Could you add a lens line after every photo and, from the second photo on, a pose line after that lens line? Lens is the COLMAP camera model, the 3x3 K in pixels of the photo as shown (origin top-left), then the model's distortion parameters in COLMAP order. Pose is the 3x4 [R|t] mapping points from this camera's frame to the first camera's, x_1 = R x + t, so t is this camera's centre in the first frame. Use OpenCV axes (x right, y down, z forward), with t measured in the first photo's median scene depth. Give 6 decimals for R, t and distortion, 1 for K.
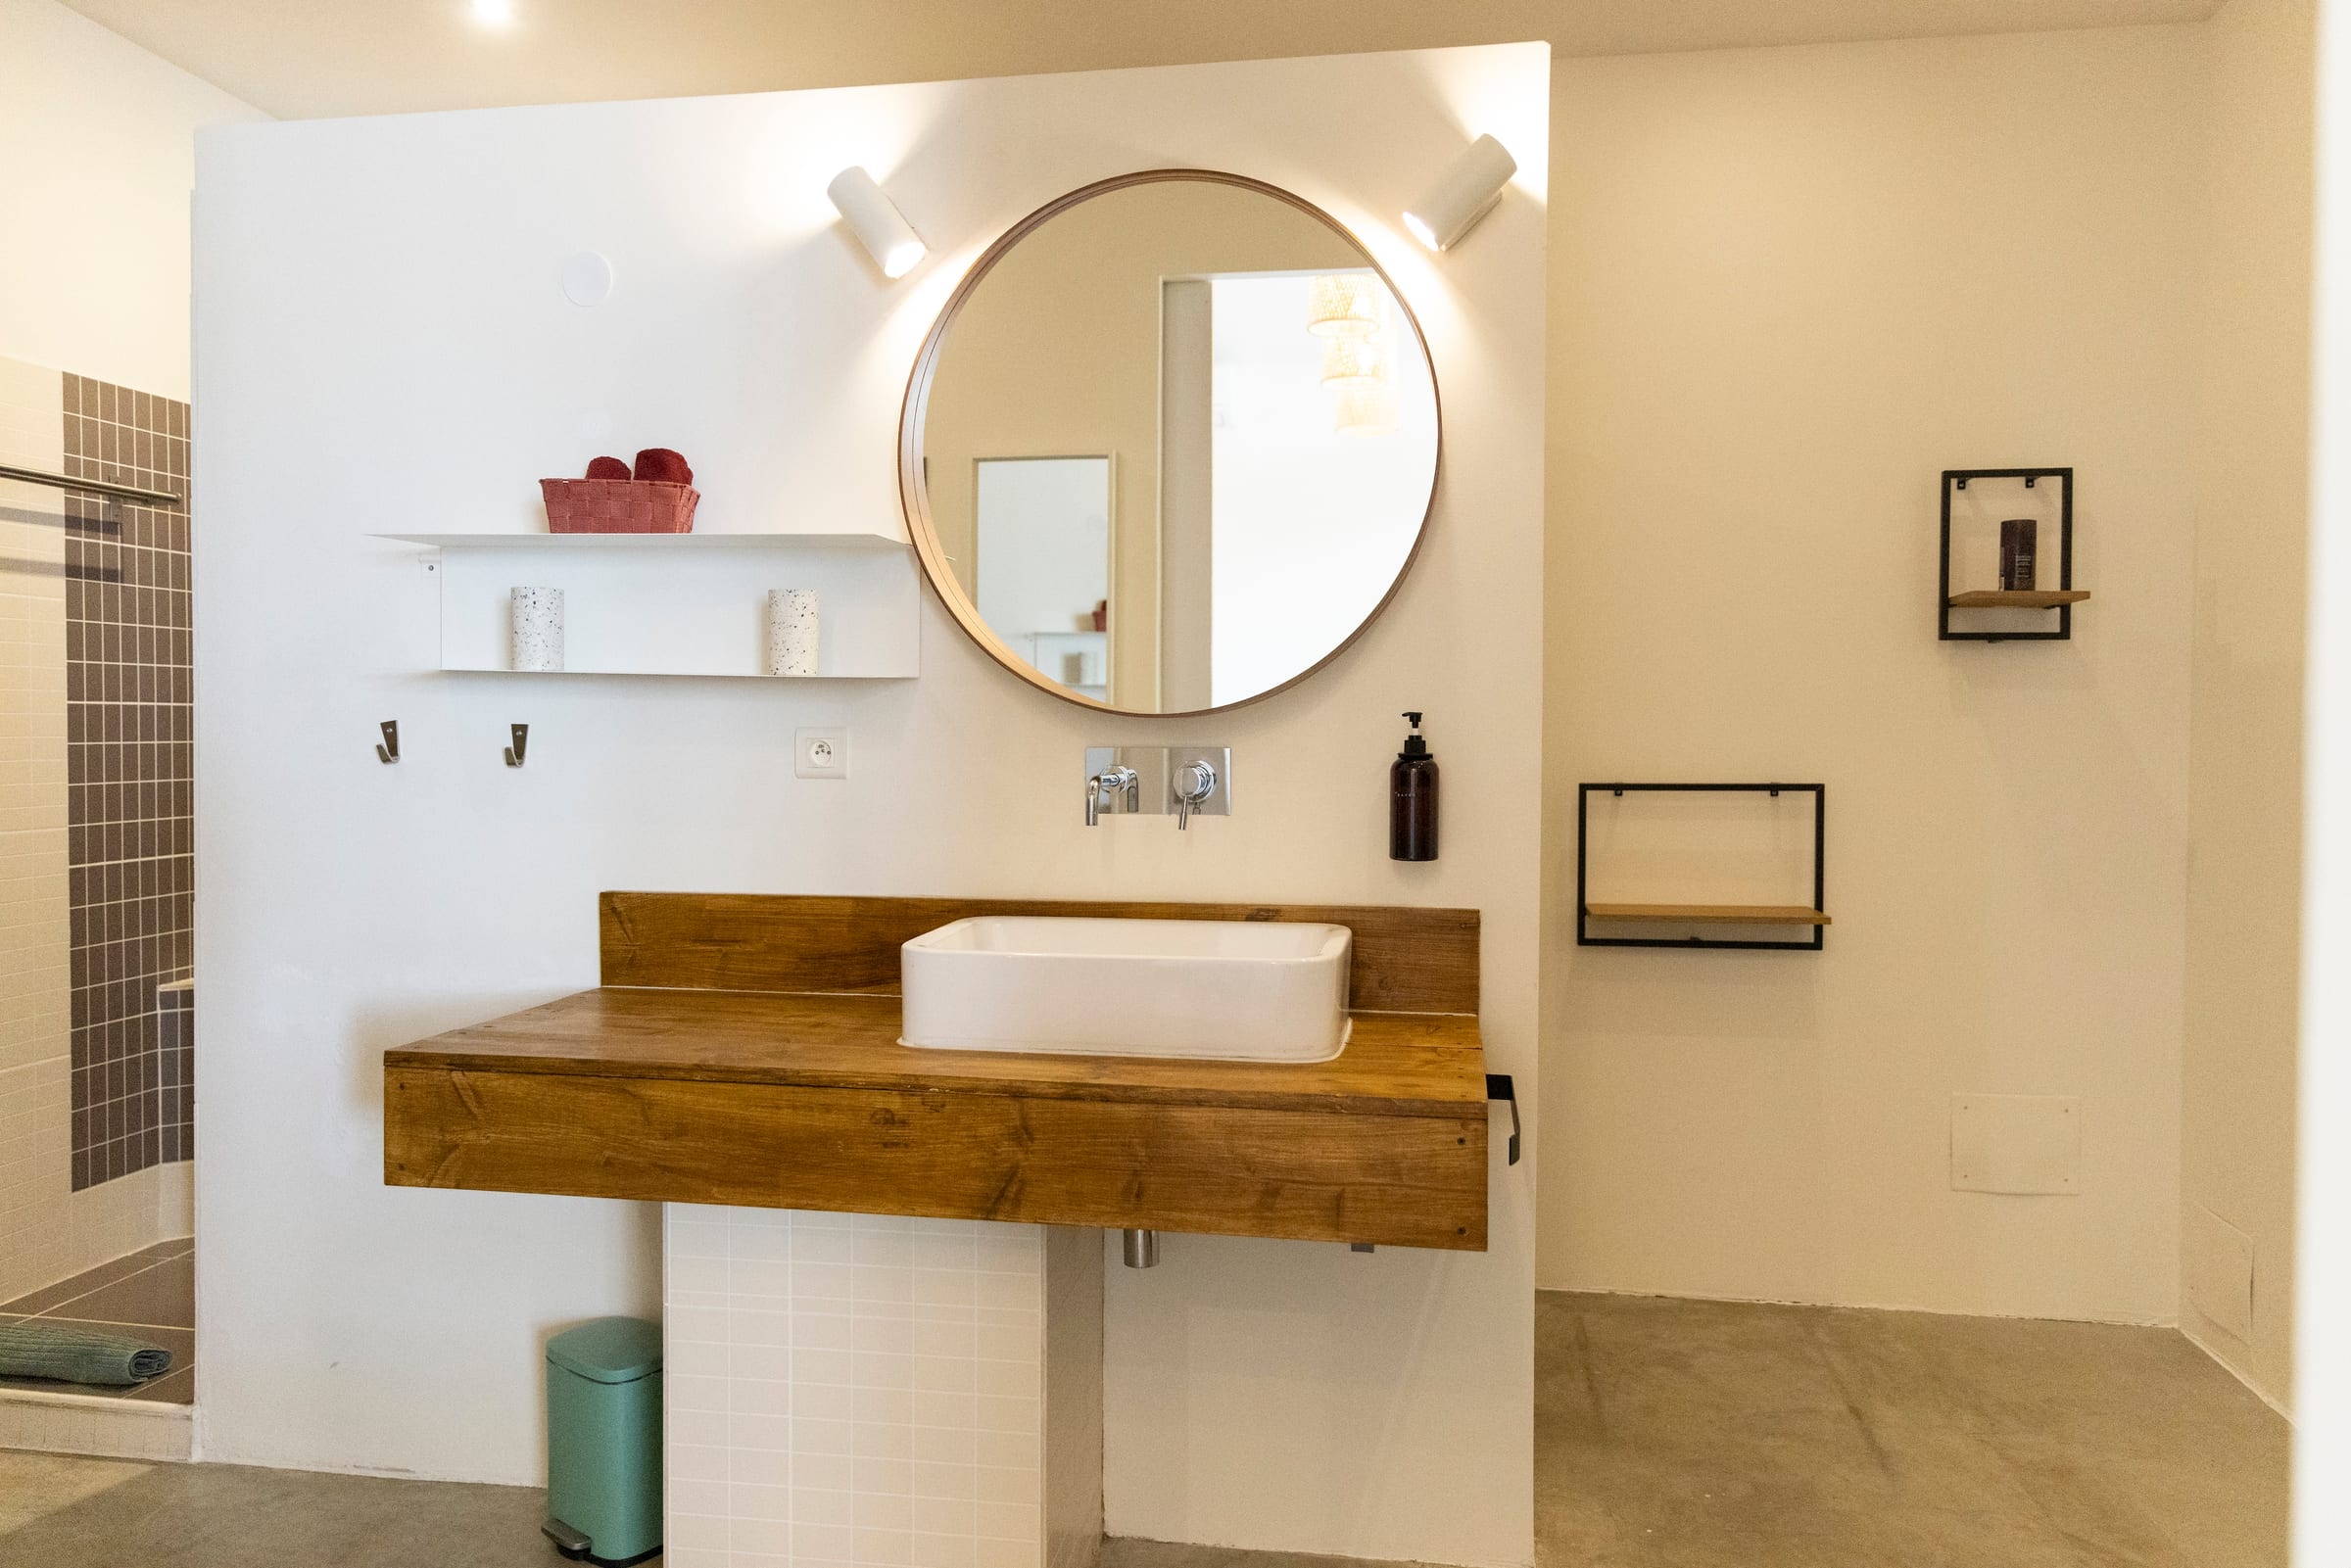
lens RADIAL K [[1619.9, 0, 1186.3], [0, 1619.9, 773.4], [0, 0, 1]] dist [0.001221, 0.003065]
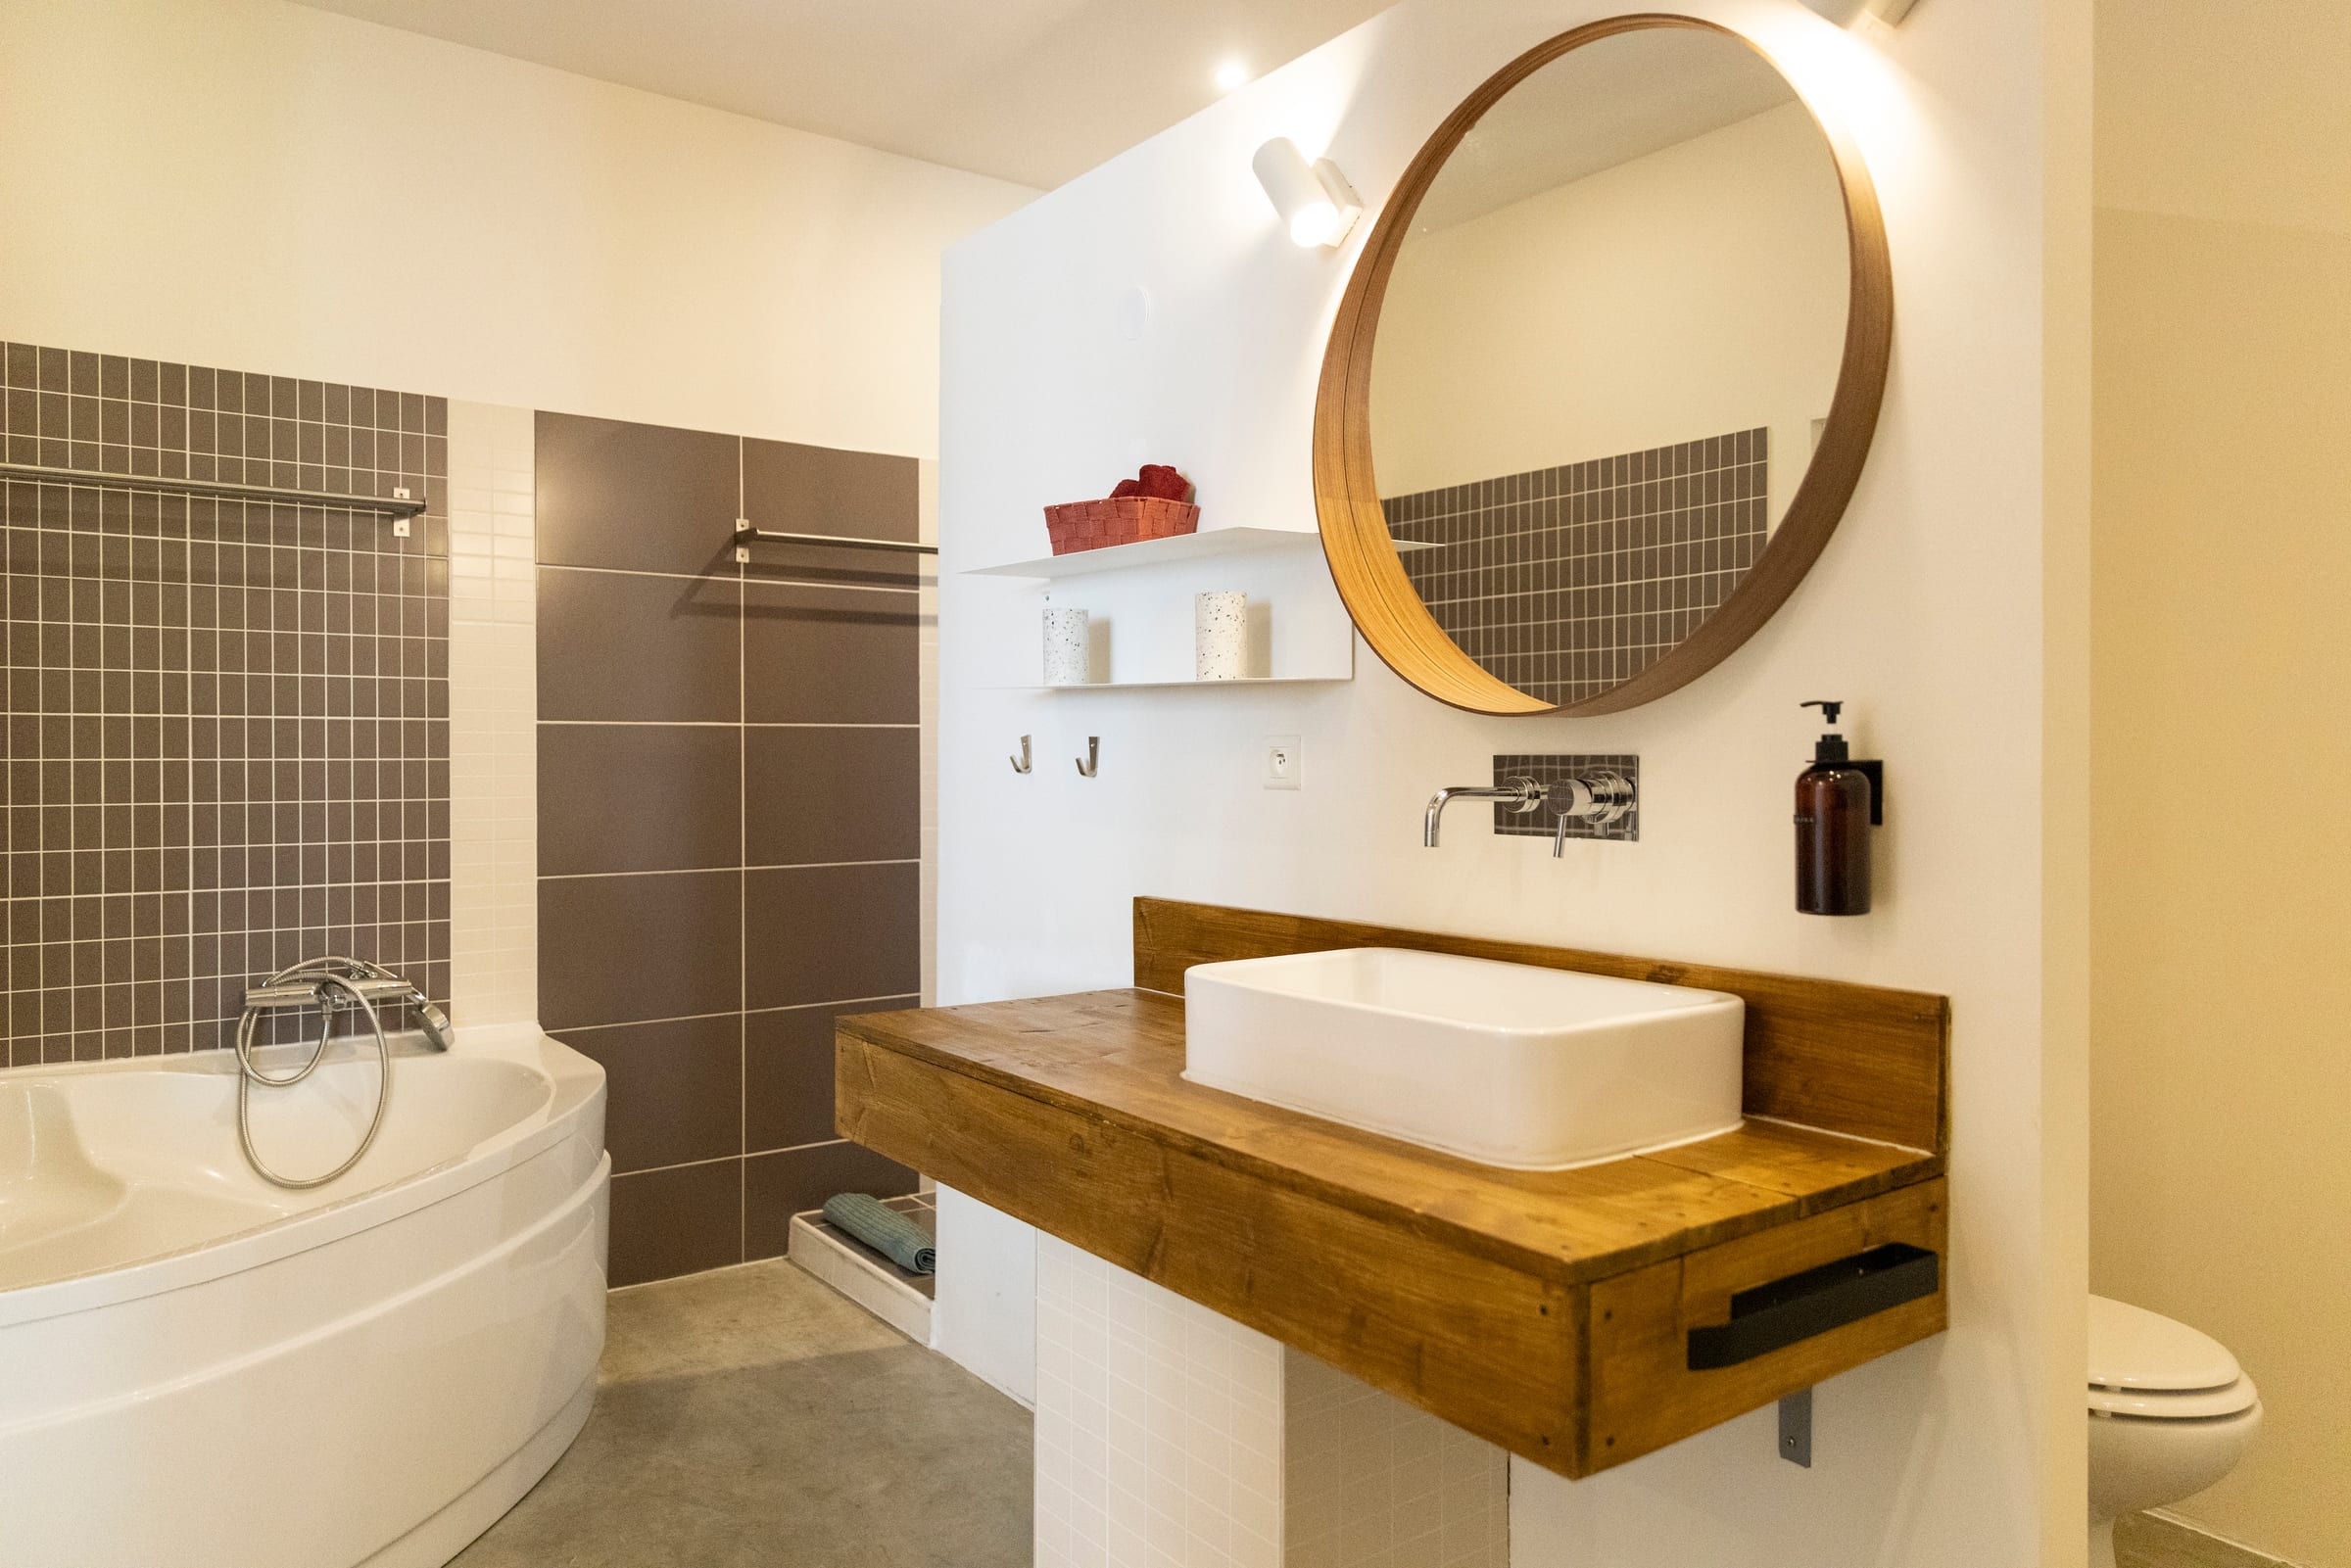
lens RADIAL K [[1619.9, 0, 1186.3], [0, 1619.9, 773.4], [0, 0, 1]] dist [0.001221, 0.003065]
pose [[0.705698, 0.004016, -0.708501, 0.488394], [-0.015815, 0.999824, -0.010085, 0.005099], [0.708336, 0.018322, 0.705638, 0.349602]]
